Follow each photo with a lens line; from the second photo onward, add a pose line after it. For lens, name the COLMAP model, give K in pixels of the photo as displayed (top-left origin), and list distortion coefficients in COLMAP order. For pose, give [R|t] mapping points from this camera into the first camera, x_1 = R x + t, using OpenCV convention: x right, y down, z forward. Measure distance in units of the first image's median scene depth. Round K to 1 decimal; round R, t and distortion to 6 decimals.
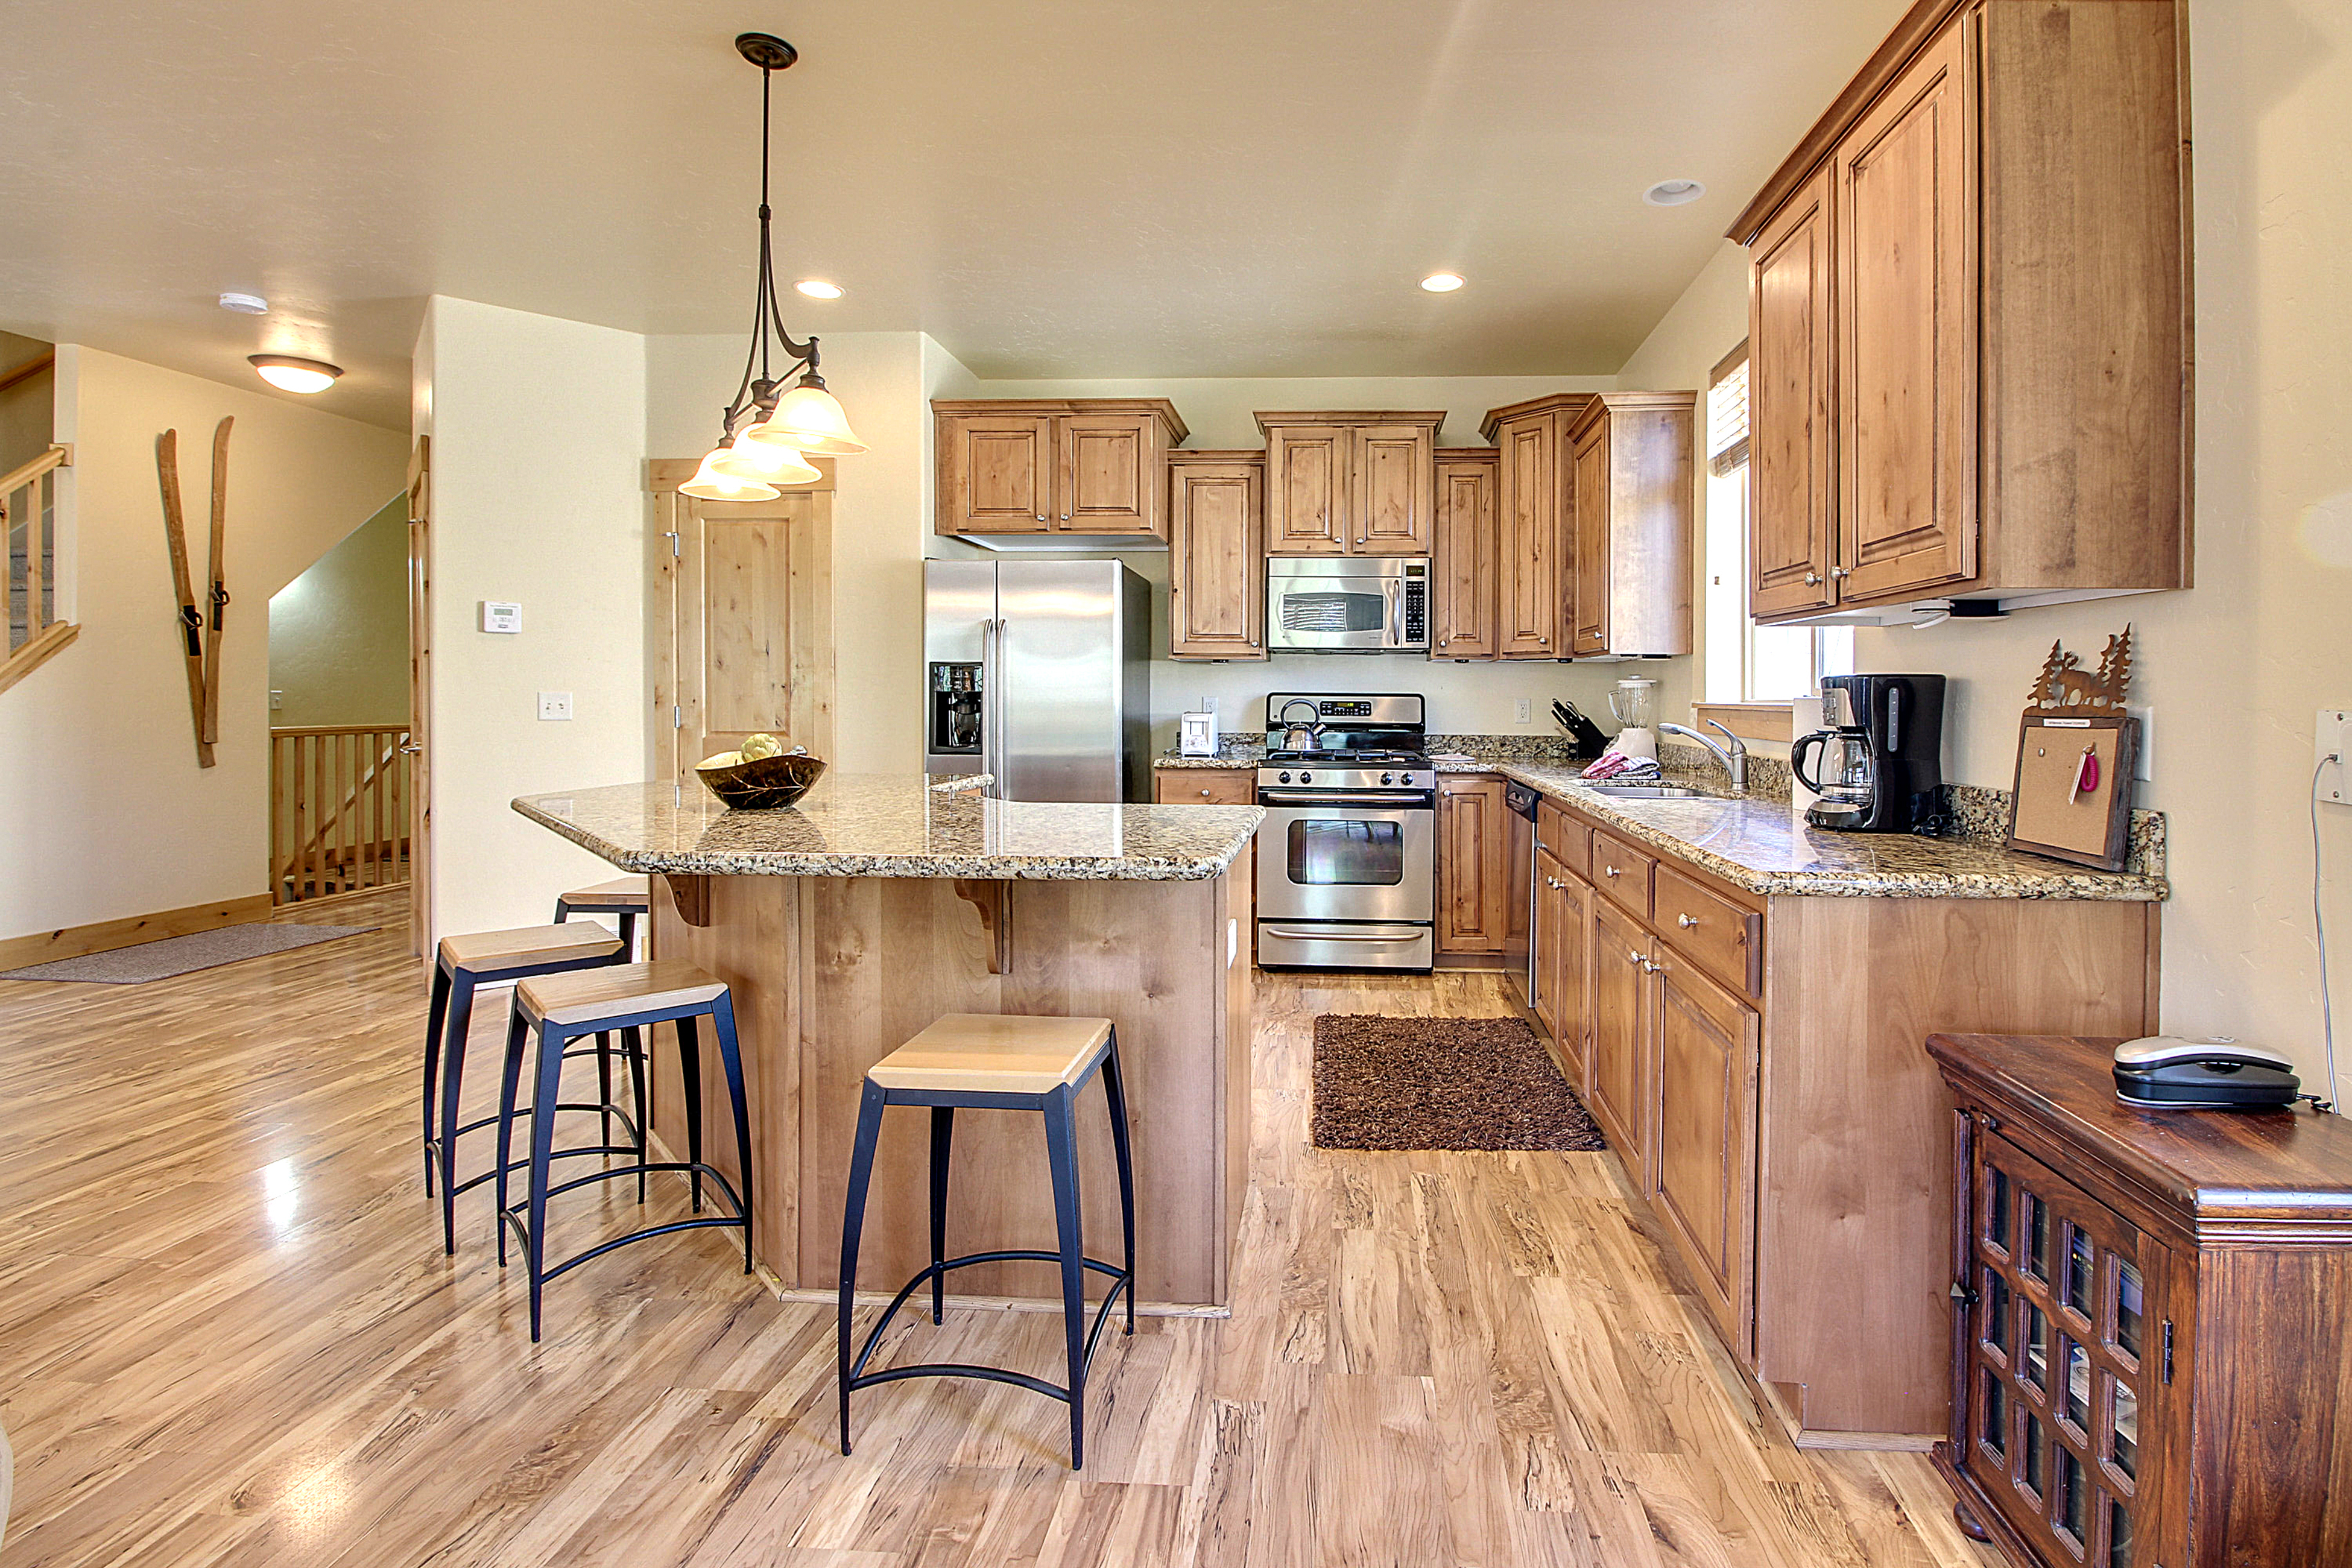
lens RADIAL K [[1145.1, 0, 1227.2], [0, 1145.1, 704.5], [0, 0, 1]] dist [-0.016139, -0.000062]
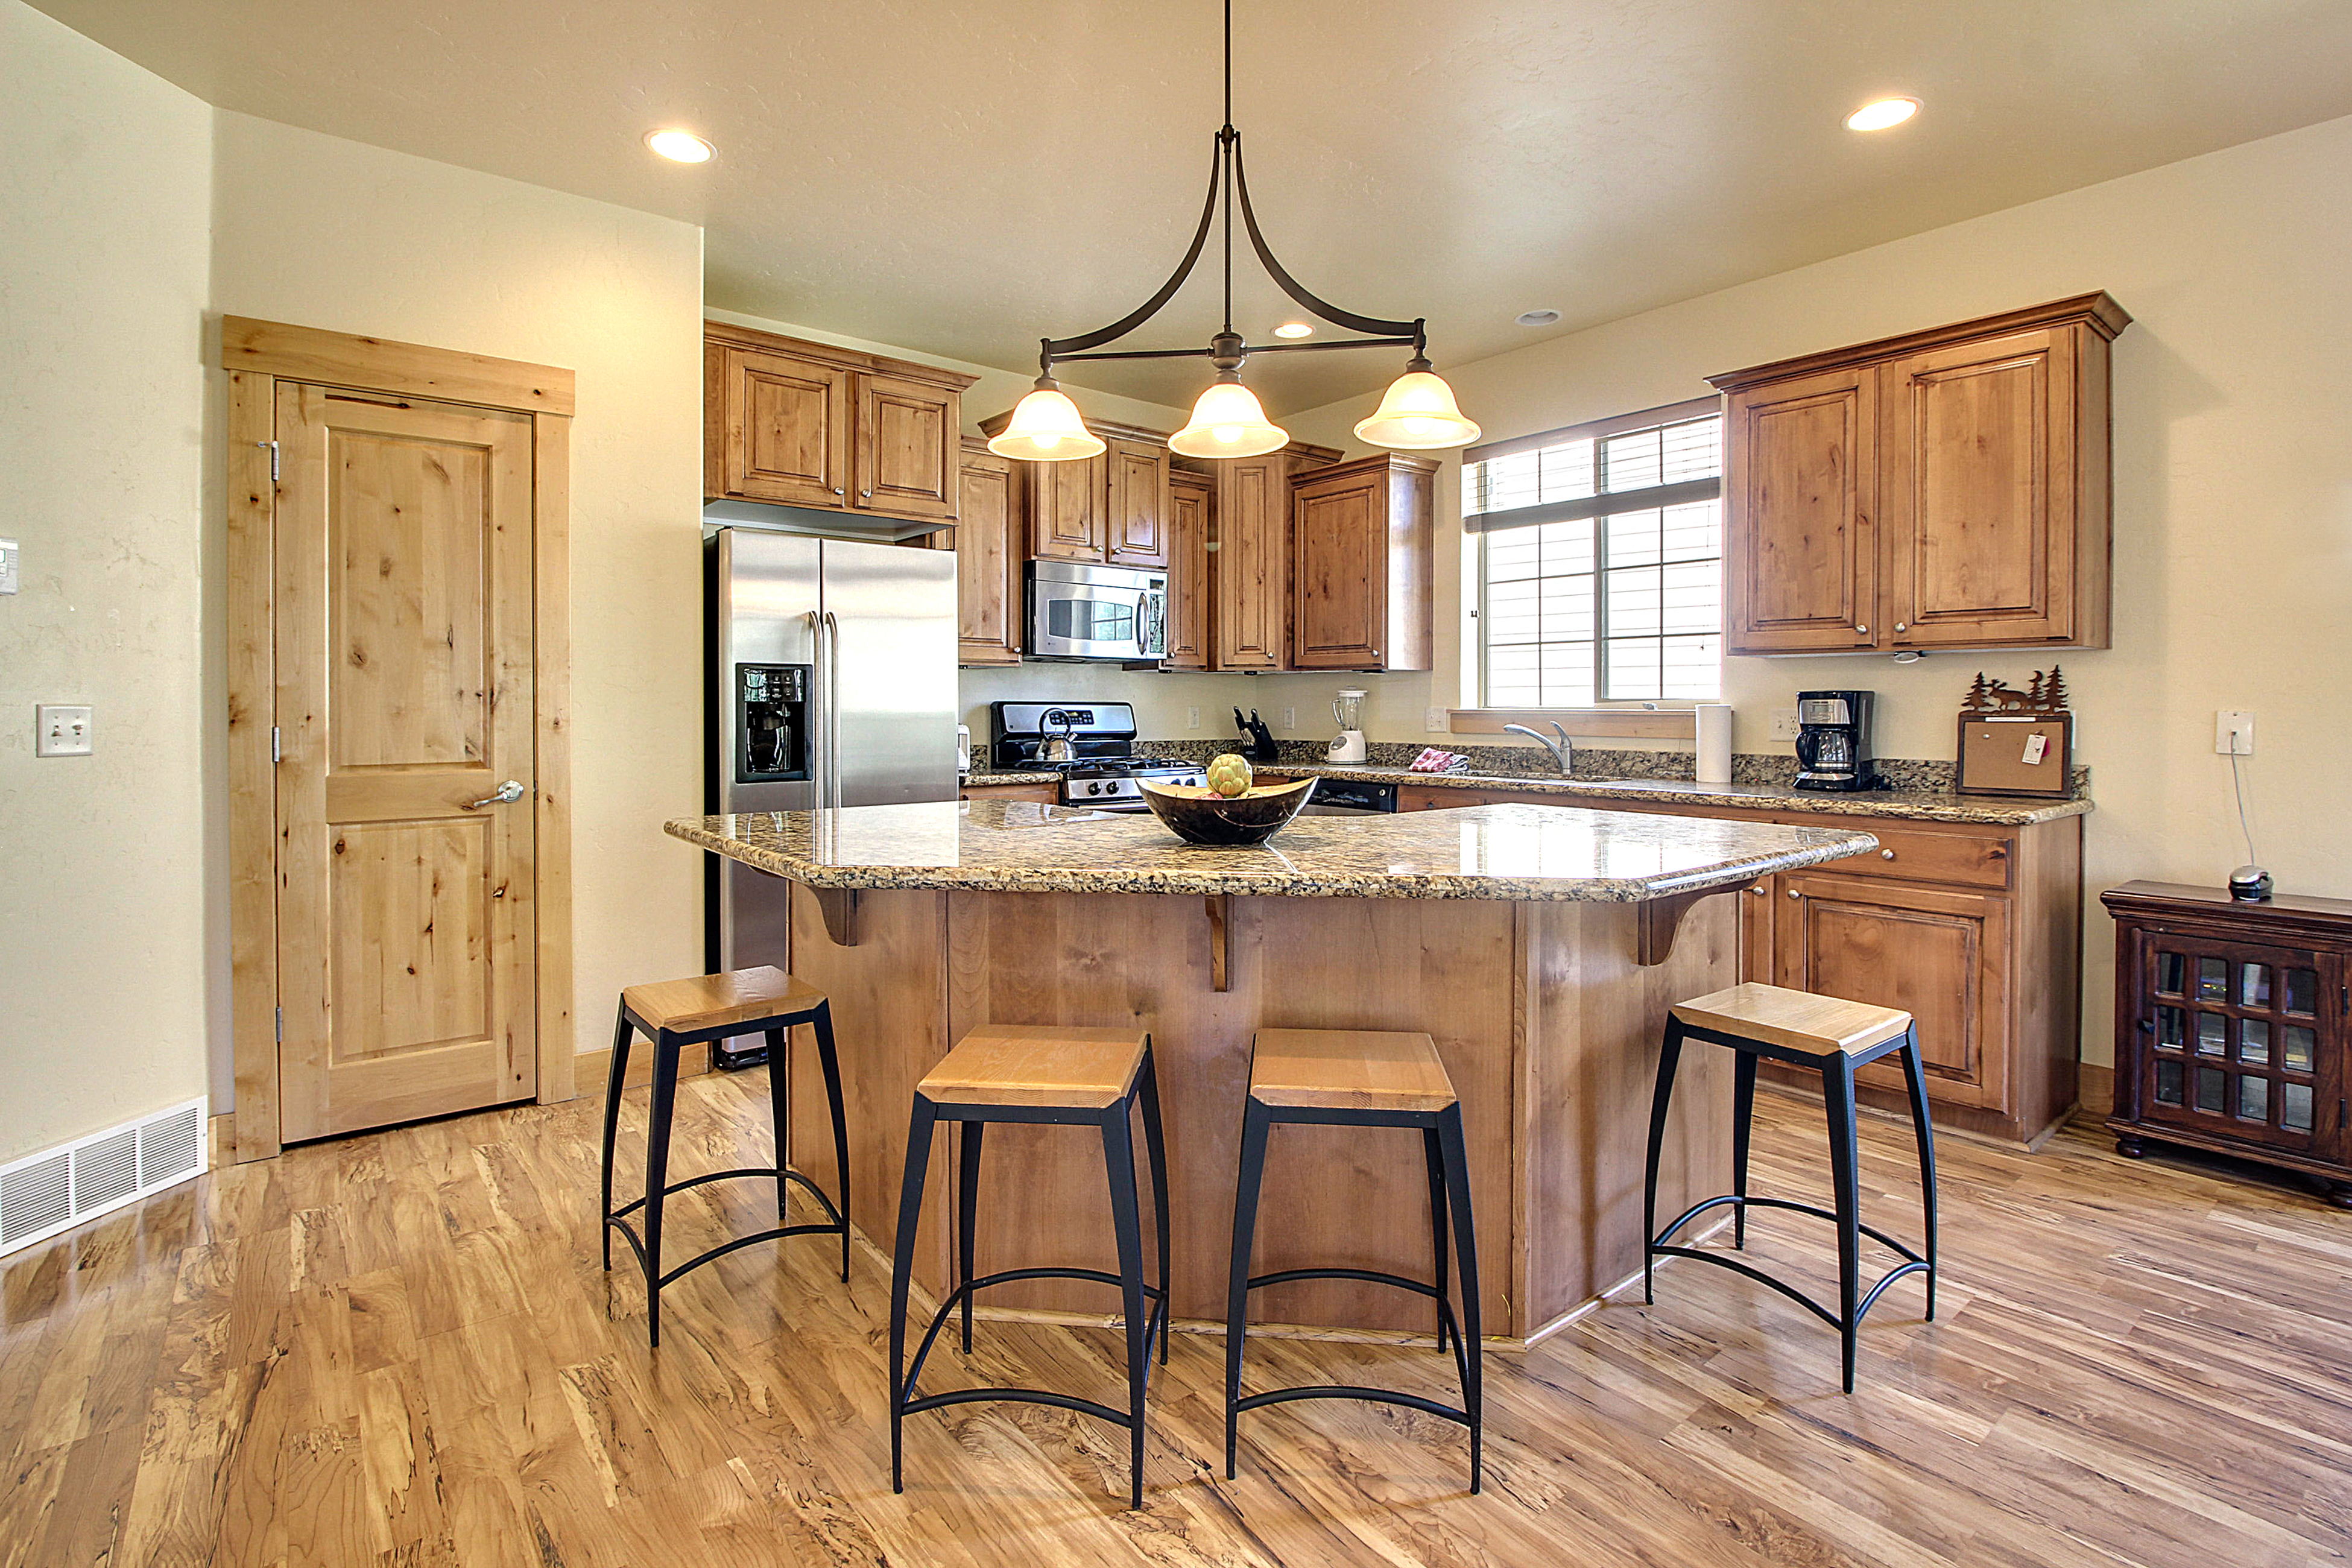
lens RADIAL K [[1145.1, 0, 1227.2], [0, 1145.1, 704.5], [0, 0, 1]] dist [-0.016139, -0.000062]
pose [[0.726424, -0.003987, 0.687236, -0.530205], [0.008126, 0.999963, -0.002788, -0.004480], [-0.687199, 0.007609, 0.726429, 0.210167]]
